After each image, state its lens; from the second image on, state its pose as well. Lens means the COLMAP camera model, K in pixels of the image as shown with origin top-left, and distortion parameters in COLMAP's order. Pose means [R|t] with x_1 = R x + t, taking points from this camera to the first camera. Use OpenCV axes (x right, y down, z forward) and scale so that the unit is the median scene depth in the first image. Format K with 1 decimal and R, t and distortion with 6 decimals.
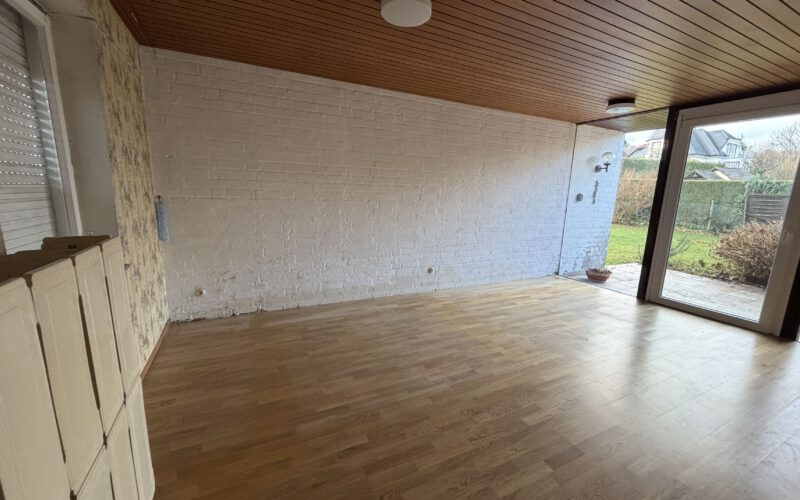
lens RADIAL K [[313.3, 0, 400.4], [0, 313.3, 252.5], [0, 0, 1]] dist [0.003131, -0.000041]
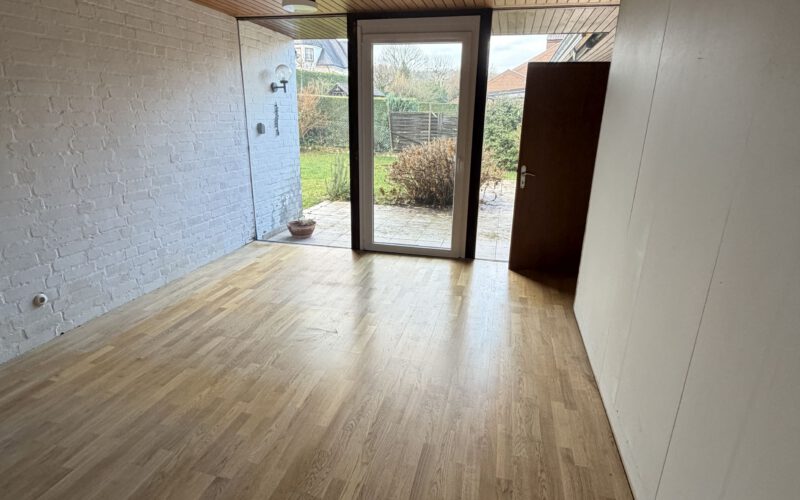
lens RADIAL K [[429.0, 0, 395.1], [0, 429.0, 249.6], [0, 0, 1]] dist [0.001045, 0.000502]
pose [[0.645325, -0.250631, 0.721623, -0.006328], [0.156600, 0.967988, 0.196154, -0.057731], [-0.747685, -0.013577, 0.663915, 0.130059]]
